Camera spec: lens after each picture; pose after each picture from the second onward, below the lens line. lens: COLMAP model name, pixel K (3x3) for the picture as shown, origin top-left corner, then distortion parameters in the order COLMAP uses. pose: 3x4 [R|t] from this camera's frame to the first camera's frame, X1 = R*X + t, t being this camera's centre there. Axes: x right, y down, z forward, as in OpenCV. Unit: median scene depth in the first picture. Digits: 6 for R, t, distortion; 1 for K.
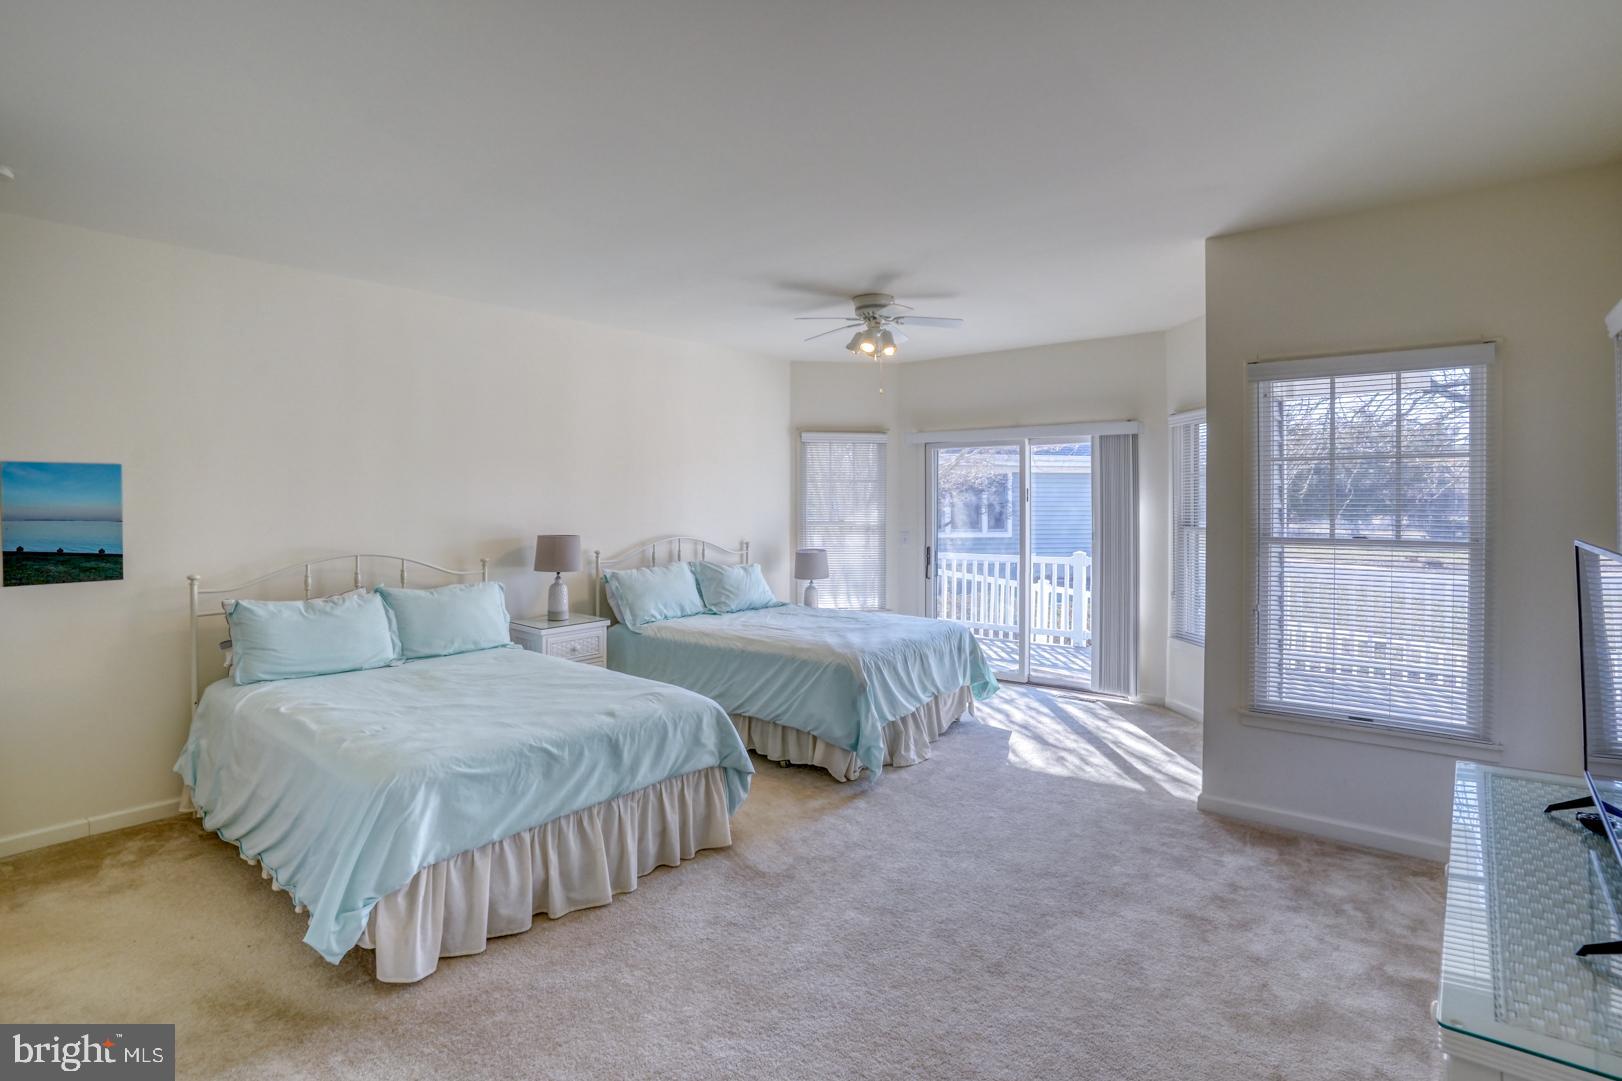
lens RADIAL K [[806.0, 0, 833.8], [0, 806.0, 515.4], [0, 0, 1]] dist [-0.064008, 0.026490]
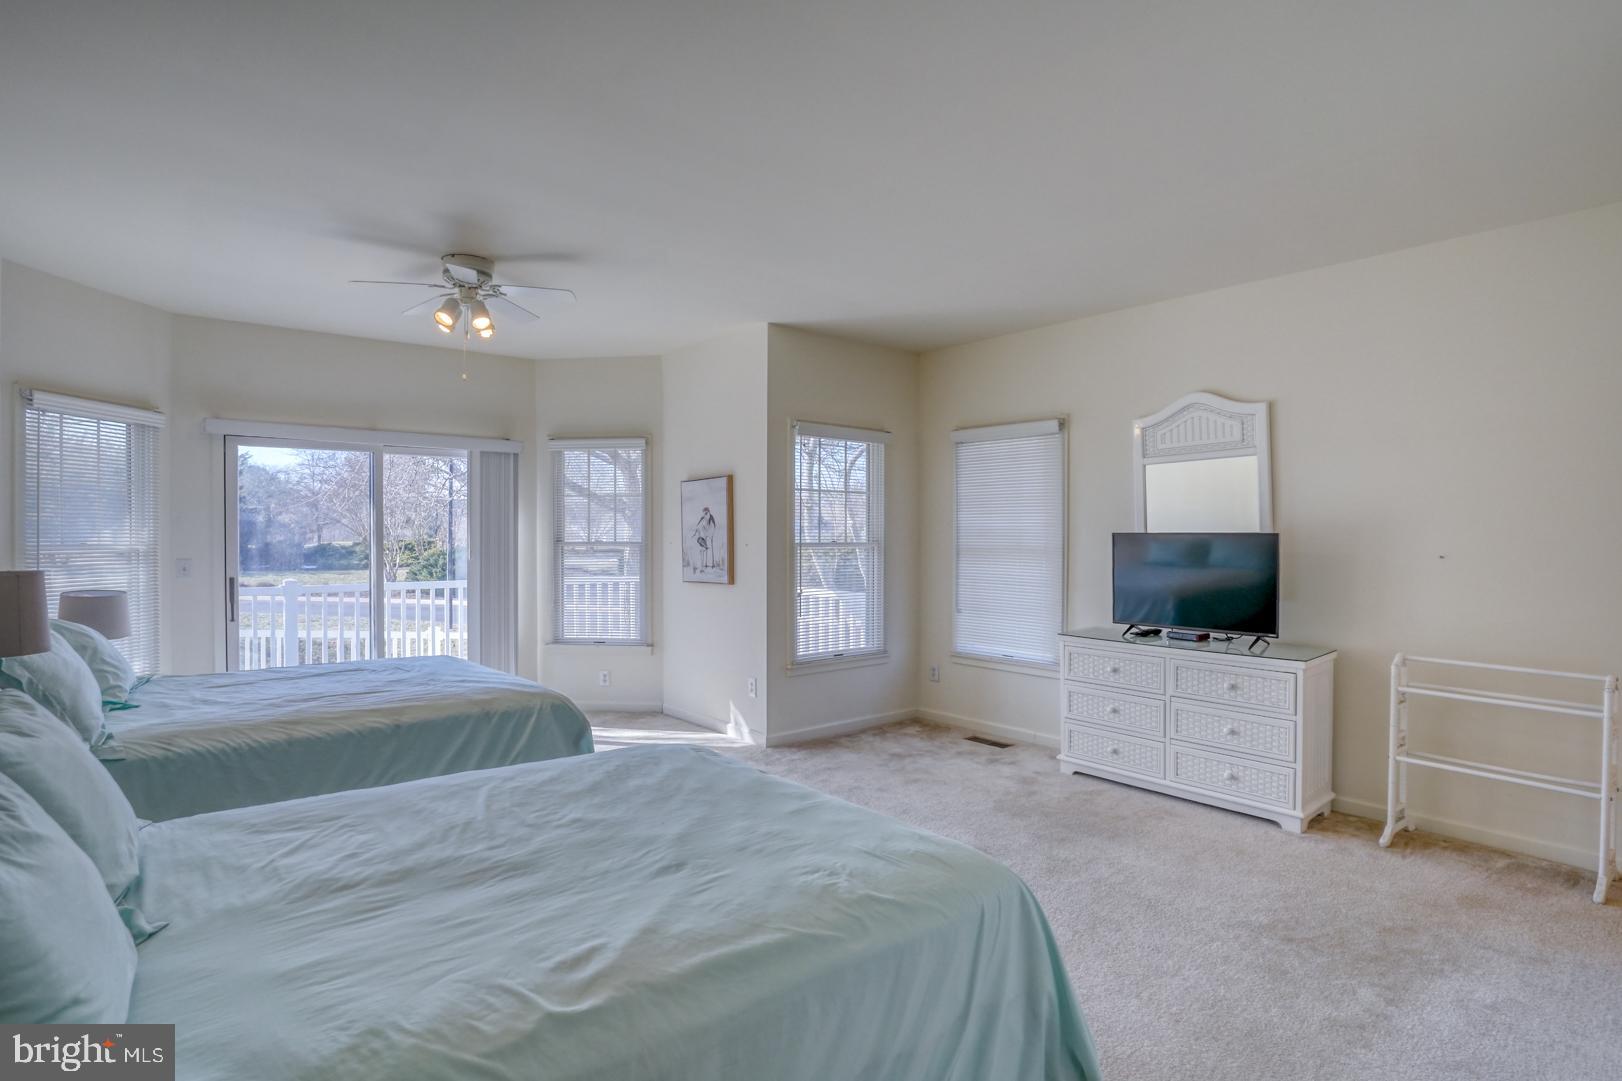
lens RADIAL K [[806.0, 0, 833.8], [0, 806.0, 515.4], [0, 0, 1]] dist [-0.064008, 0.026490]
pose [[0.196293, 0.024598, 0.980237, -0.727129], [0.017124, 0.999447, -0.028509, 0.018620], [-0.980396, 0.022382, 0.195764, 0.534758]]
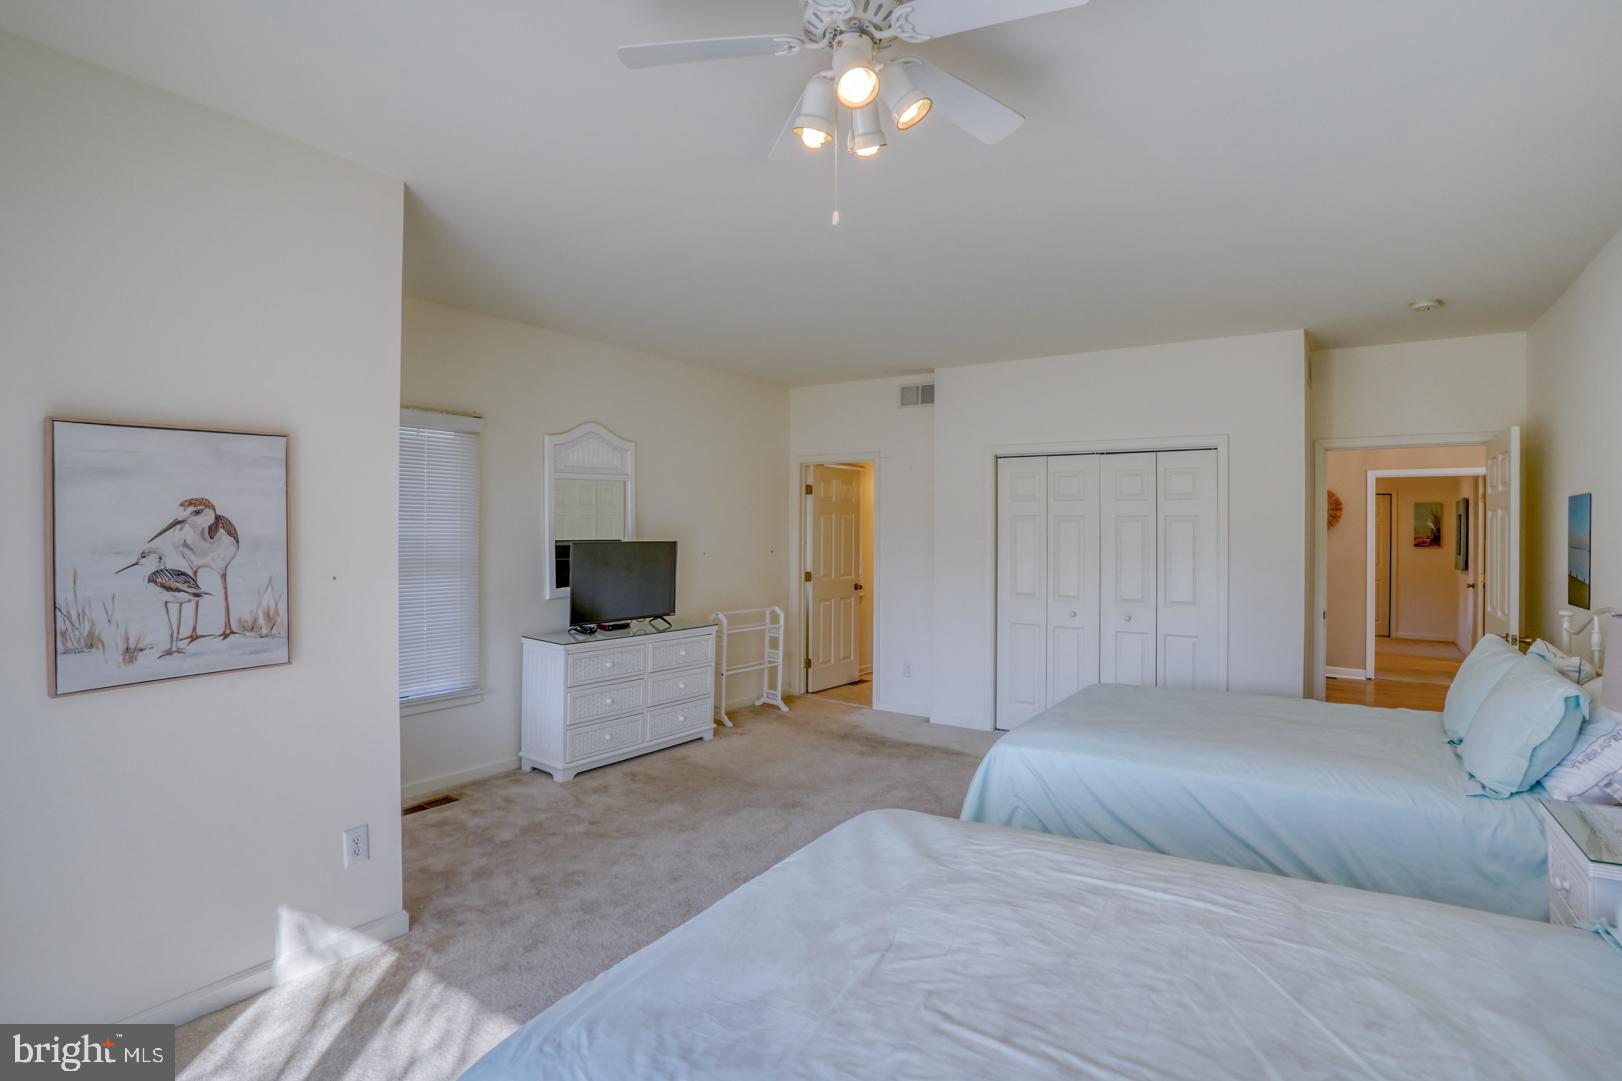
lens RADIAL K [[806.0, 0, 833.8], [0, 806.0, 515.4], [0, 0, 1]] dist [-0.064008, 0.026490]
pose [[-0.997491, -0.006279, -0.070507, 0.096512], [-0.006512, 0.999974, 0.003068, -0.026468], [0.070486, 0.003520, -0.997507, 1.535659]]
